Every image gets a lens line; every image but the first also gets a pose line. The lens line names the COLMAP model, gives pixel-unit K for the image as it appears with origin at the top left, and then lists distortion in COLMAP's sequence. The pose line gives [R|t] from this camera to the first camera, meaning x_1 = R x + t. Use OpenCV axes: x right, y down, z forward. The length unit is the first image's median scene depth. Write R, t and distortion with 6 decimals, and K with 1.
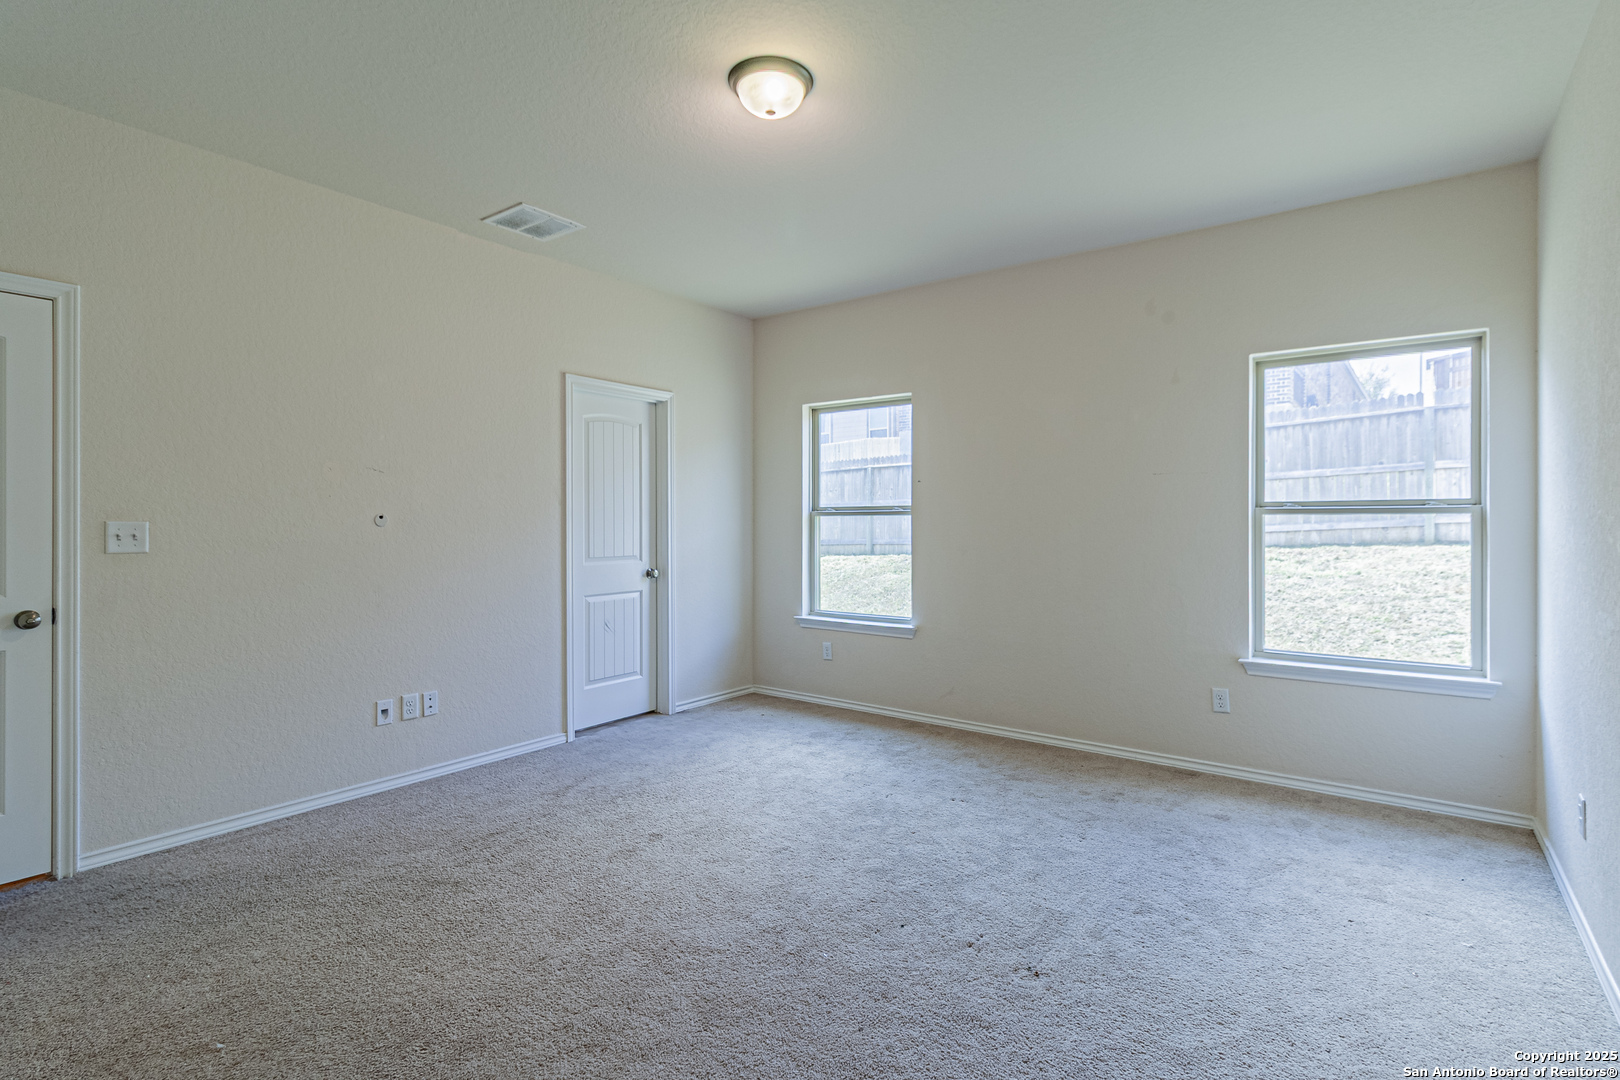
lens RADIAL K [[777.0, 0, 815.3], [0, 777.0, 532.1], [0, 0, 1]] dist [0.001263, 0.001152]
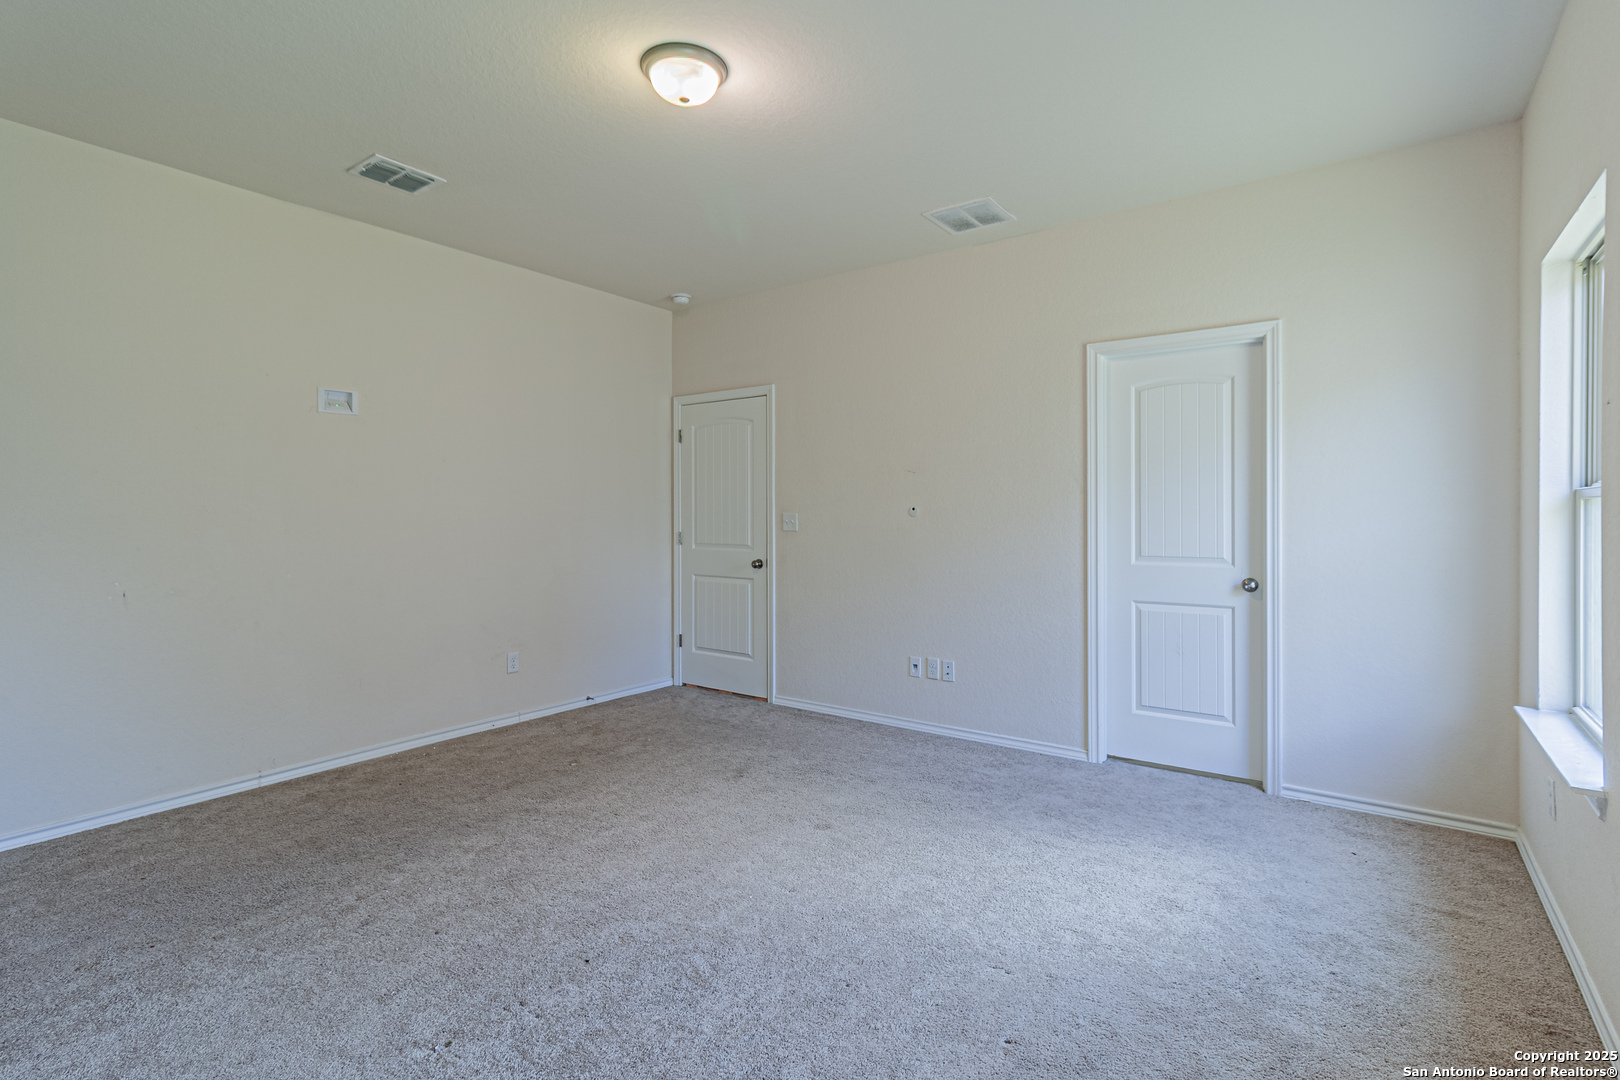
lens RADIAL K [[769.6, 0, 806.6], [0, 769.6, 525.4], [0, 0, 1]] dist [0.002771, 0.000871]
pose [[0.010478, 0.023570, -0.999667, 0.553810], [-0.005649, 0.999708, 0.023512, -0.017890], [0.999929, 0.005401, 0.010608, 0.674884]]
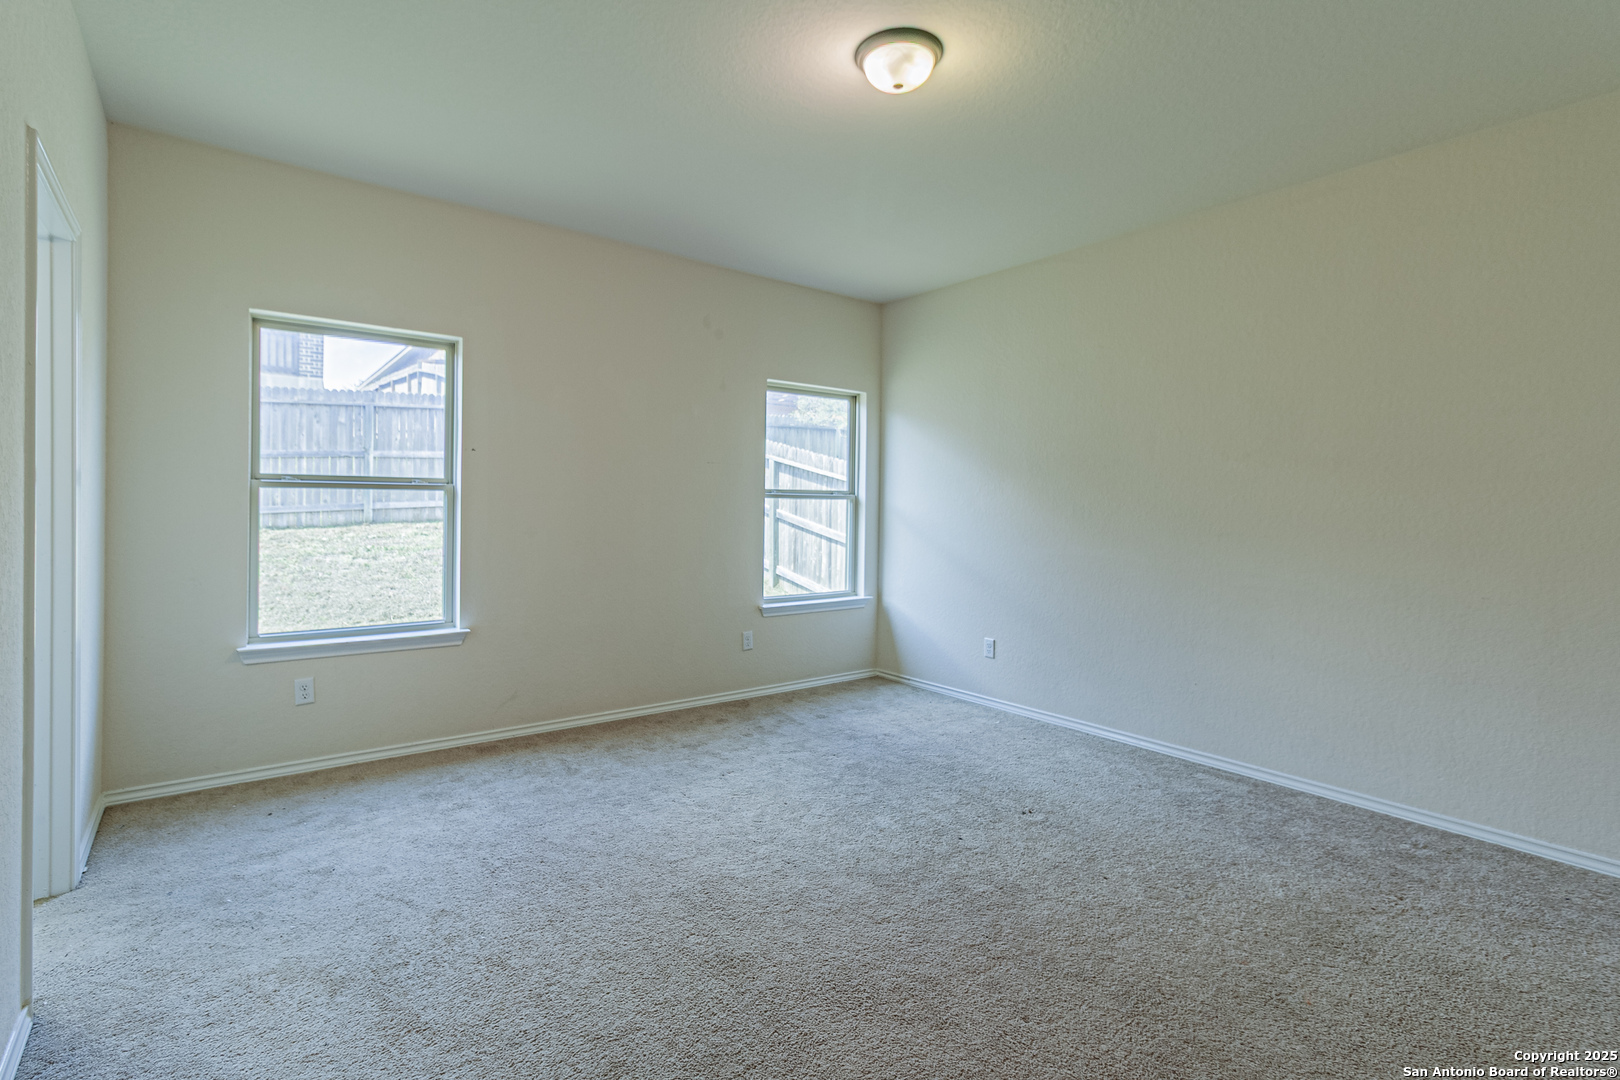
lens RADIAL K [[762.4, 0, 805.4], [0, 762.4, 511.6], [0, 0, 1]] dist [0.004732, 0.000781]
pose [[0.274379, -0.006870, 0.961597, -0.602166], [-0.002244, 0.999967, 0.007784, -0.008224], [-0.961619, -0.004294, 0.274354, 0.496374]]
